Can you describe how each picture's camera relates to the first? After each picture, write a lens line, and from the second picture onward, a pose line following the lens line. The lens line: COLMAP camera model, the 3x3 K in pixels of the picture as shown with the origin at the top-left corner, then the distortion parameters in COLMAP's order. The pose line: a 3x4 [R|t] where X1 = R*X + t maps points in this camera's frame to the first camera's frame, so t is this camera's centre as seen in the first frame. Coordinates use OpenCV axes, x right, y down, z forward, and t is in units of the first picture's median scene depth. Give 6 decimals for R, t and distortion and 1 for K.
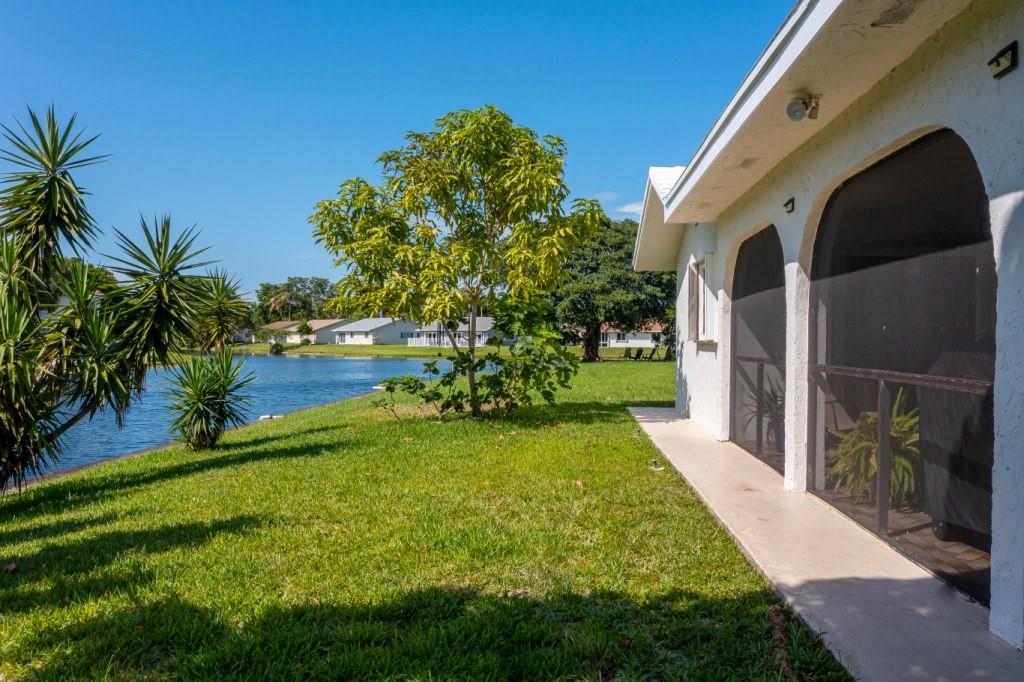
lens RADIAL K [[816.8, 0, 520.5], [0, 816.8, 345.1], [0, 0, 1]] dist [-0.006384, 0.010993]
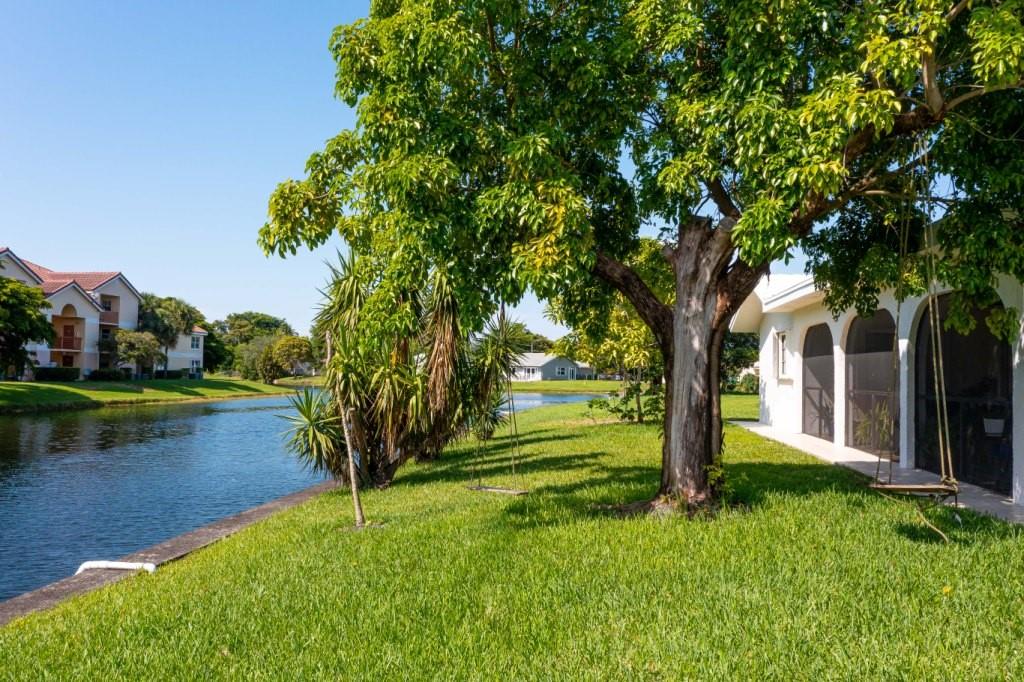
lens RADIAL K [[816.8, 0, 501.7], [0, 816.8, 335.4], [0, 0, 1]] dist [-0.006384, 0.010993]
pose [[0.998002, 0.004470, -0.063021, -0.243408], [-0.007883, 0.998510, -0.054005, 0.000595], [0.062686, 0.054394, 0.996550, -0.708237]]
